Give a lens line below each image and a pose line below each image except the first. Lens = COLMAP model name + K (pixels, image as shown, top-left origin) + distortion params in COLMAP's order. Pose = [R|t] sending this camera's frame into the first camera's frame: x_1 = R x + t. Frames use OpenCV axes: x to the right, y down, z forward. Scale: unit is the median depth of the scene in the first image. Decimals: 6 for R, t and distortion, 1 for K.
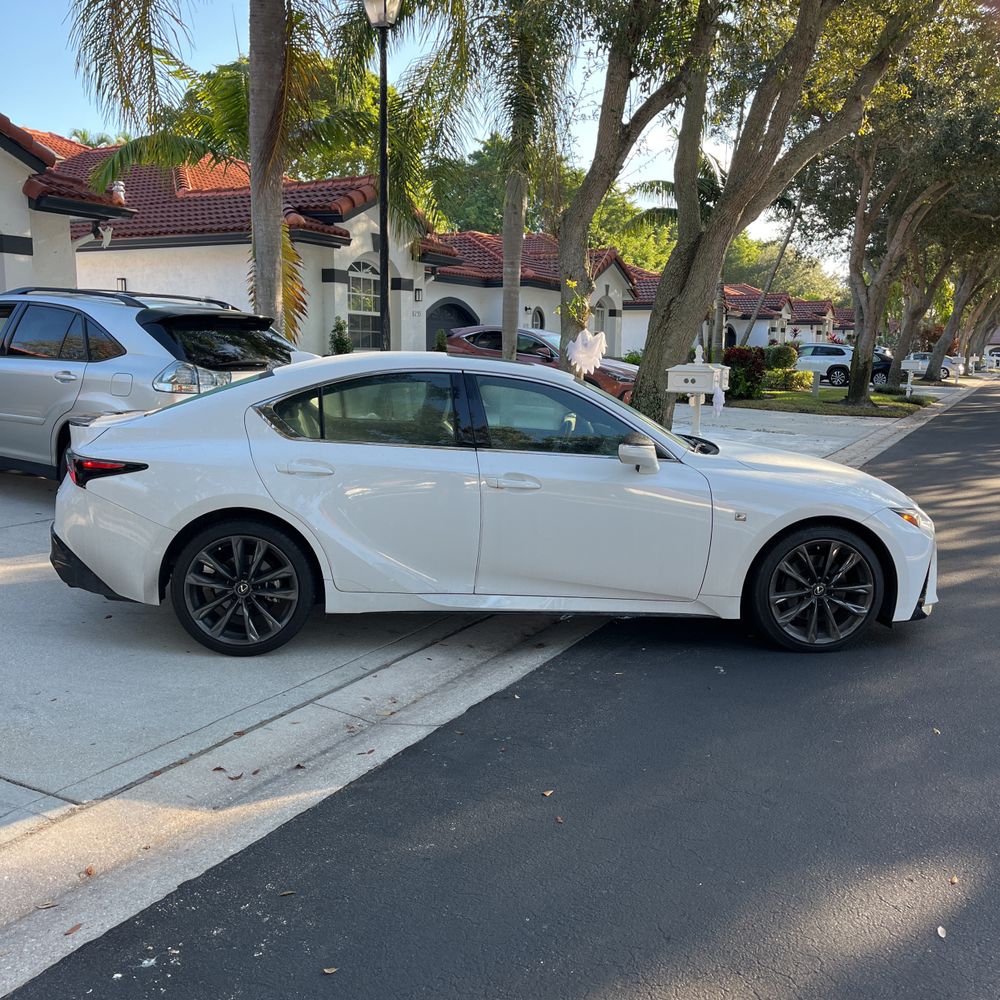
lens RADIAL K [[1014.2, 0, 504.0], [0, 1014.2, 496.7], [0, 0, 1]] dist [0.042335, -0.055400]
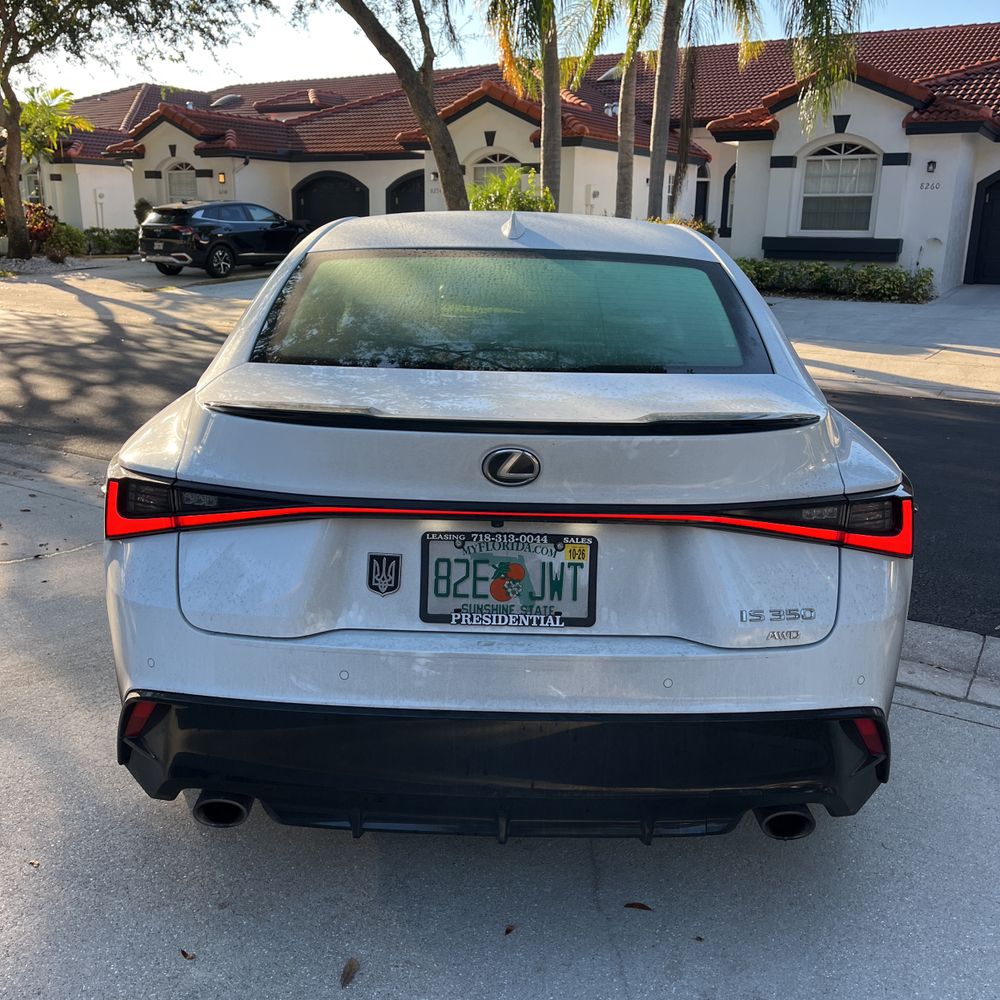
lens RADIAL K [[1001.7, 0, 500.0], [0, 1001.7, 500.0], [0, 0, 1]] dist [0.076195, -0.099180]
pose [[0.097054, -0.265162, 0.959307, -0.364906], [0.123894, 0.959579, 0.252703, -0.069056], [-0.987538, 0.094327, 0.125983, 0.496433]]
